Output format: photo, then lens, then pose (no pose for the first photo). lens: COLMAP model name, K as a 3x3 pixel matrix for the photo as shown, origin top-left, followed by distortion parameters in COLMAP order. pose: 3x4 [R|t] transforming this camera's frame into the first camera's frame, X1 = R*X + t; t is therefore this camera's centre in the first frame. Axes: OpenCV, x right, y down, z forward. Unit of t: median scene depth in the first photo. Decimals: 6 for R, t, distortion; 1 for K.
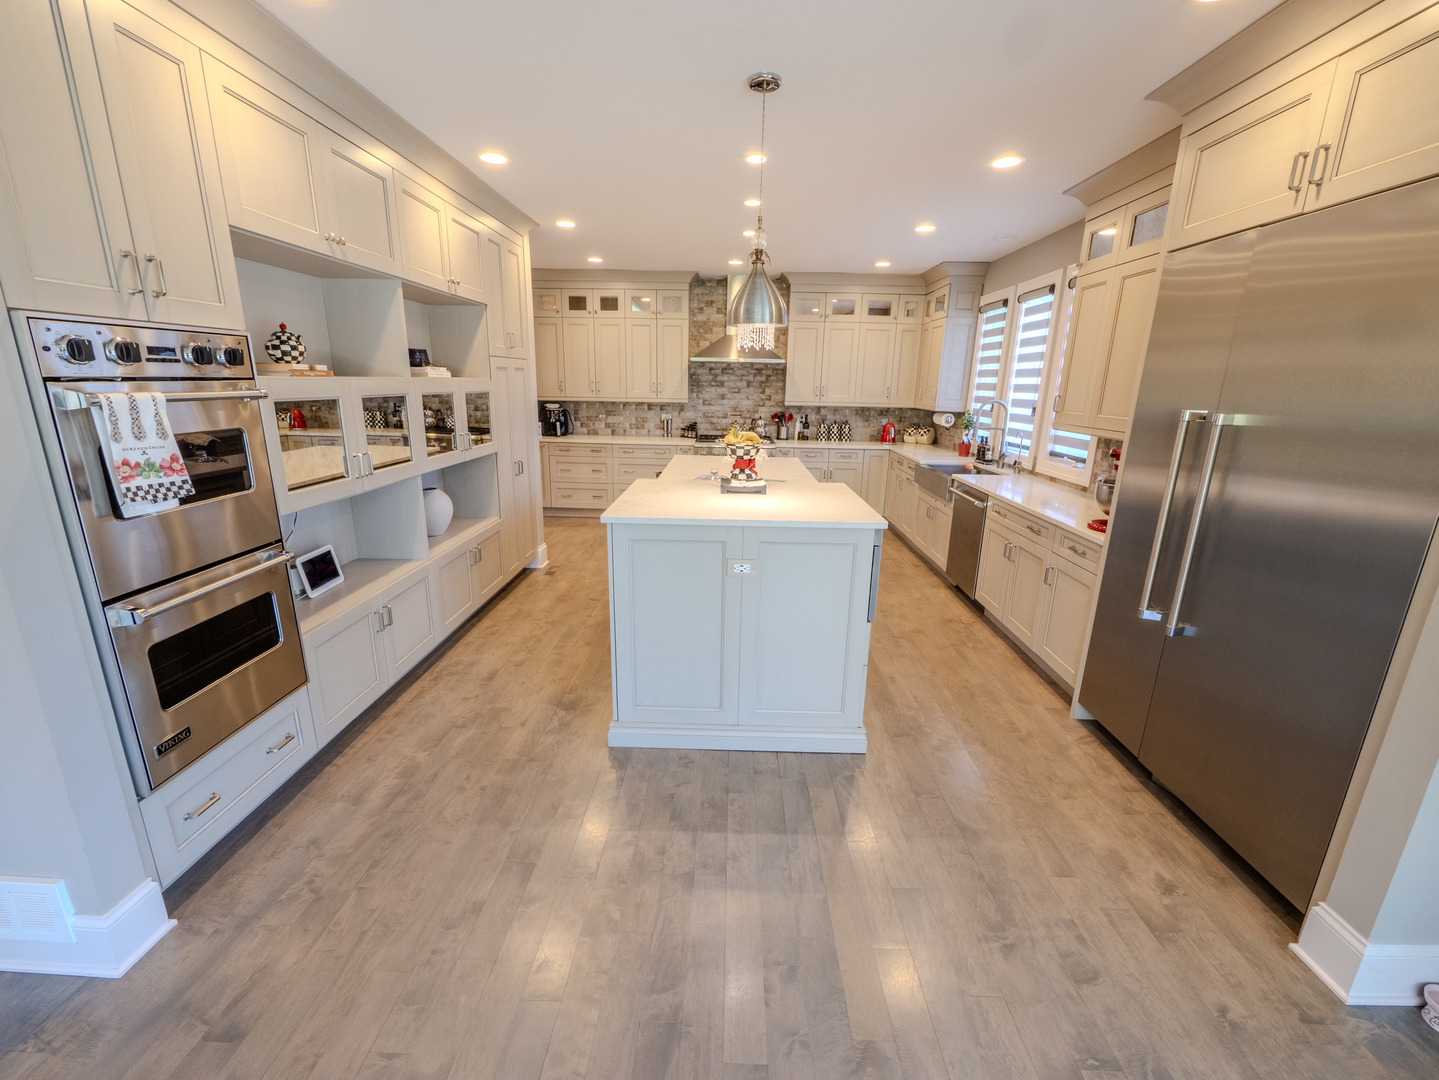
lens RADIAL K [[595.2, 0, 718.8], [0, 595.2, 537.8], [0, 0, 1]] dist [-0.002895, -0.000202]
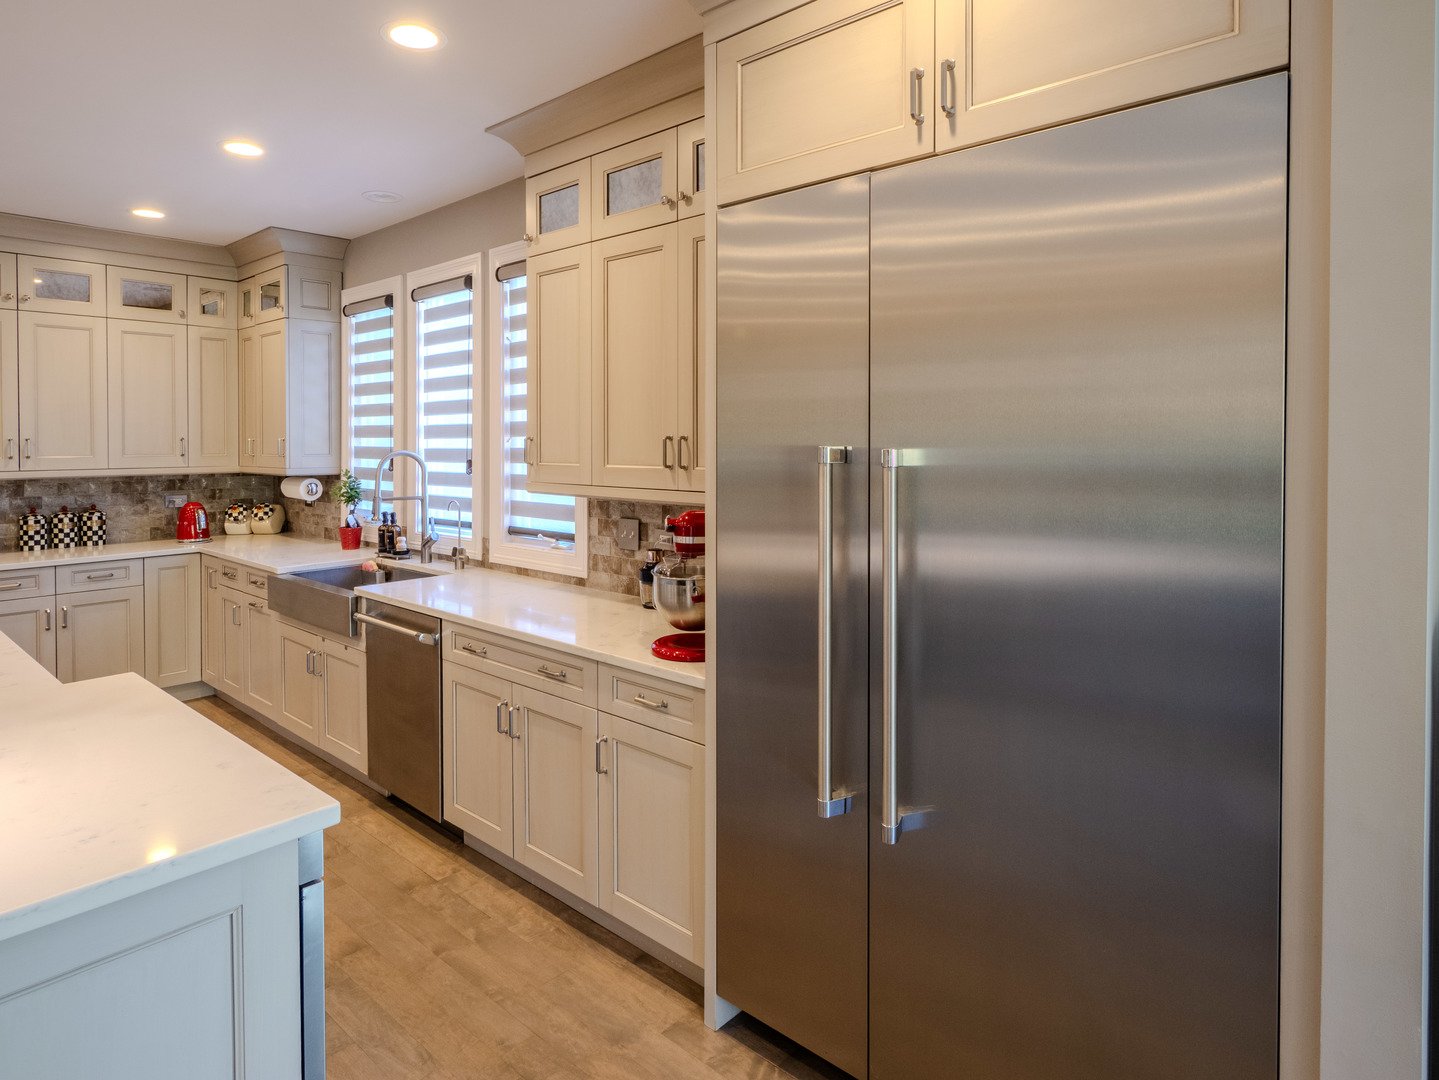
lens RADIAL K [[796.6, 0, 686.0], [0, 796.6, 450.7], [0, 0, 1]] dist [0.000281, 0.002734]
pose [[0.646309, -0.031147, 0.762440, 0.042448], [0.210245, 0.967762, -0.138686, -0.064956], [-0.733541, 0.249933, 0.632021, 0.301508]]
